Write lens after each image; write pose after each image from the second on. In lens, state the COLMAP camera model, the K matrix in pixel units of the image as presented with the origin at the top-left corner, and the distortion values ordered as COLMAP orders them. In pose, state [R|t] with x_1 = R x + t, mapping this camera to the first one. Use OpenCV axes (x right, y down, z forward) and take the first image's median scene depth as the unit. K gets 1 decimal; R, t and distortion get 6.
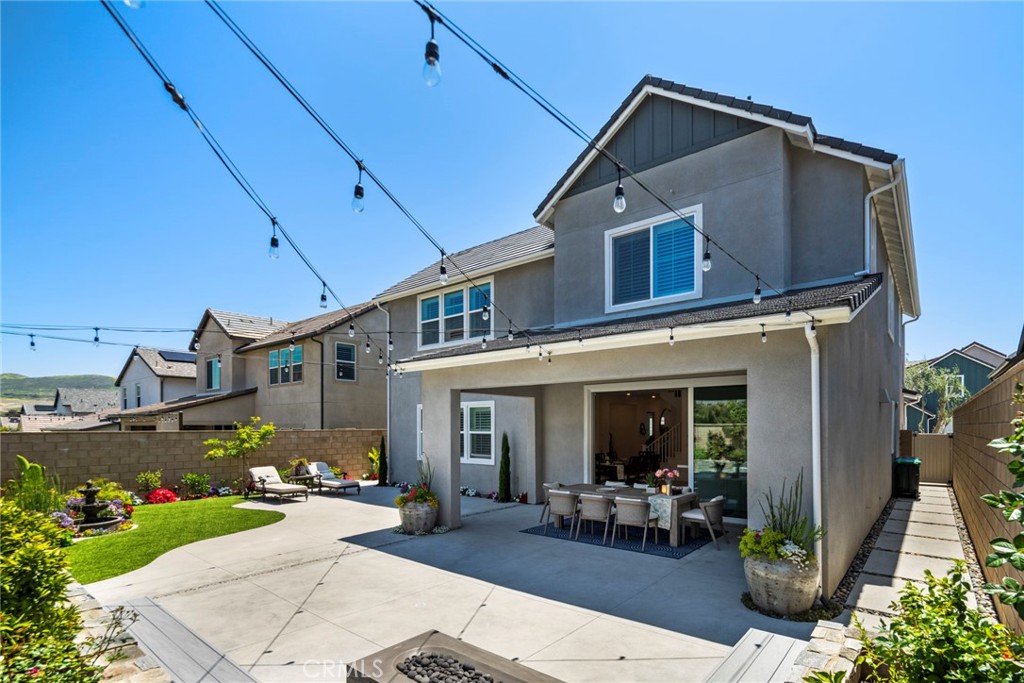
lens RADIAL K [[513.9, 0, 512.0], [0, 513.9, 341.5], [0, 0, 1]] dist [-0.000549, -0.000152]
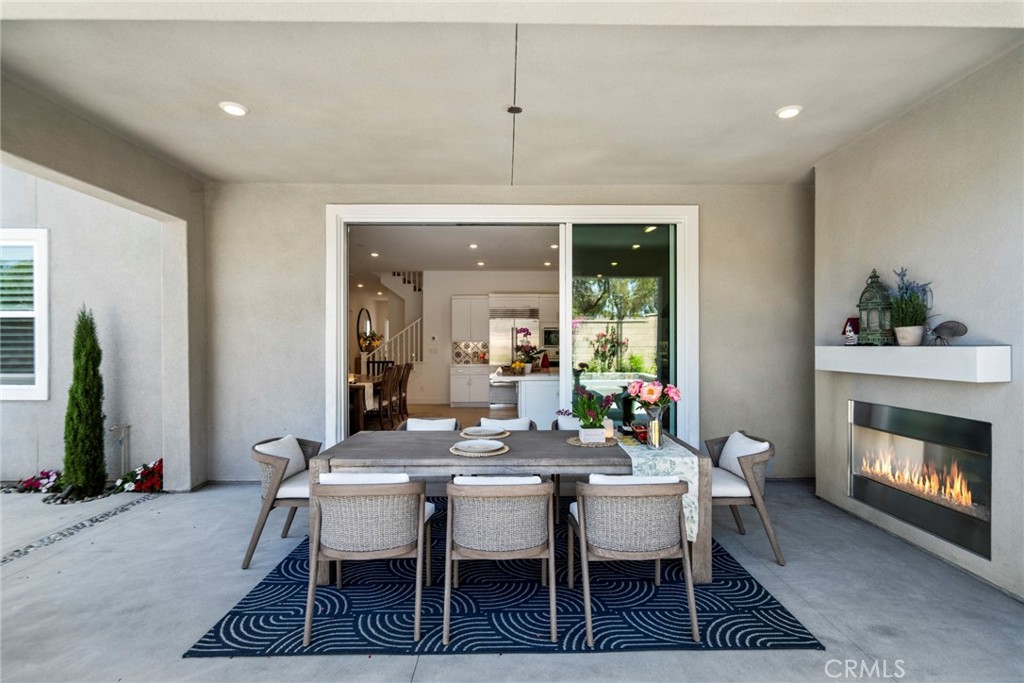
lens RADIAL K [[513.9, 0, 512.0], [0, 513.9, 341.5], [0, 0, 1]] dist [-0.000549, -0.000152]
pose [[0.767219, 0.001570, 0.641383, -0.015596], [-0.097933, 0.988558, 0.114728, 0.130178], [-0.633864, -0.150834, 0.758595, 0.540807]]
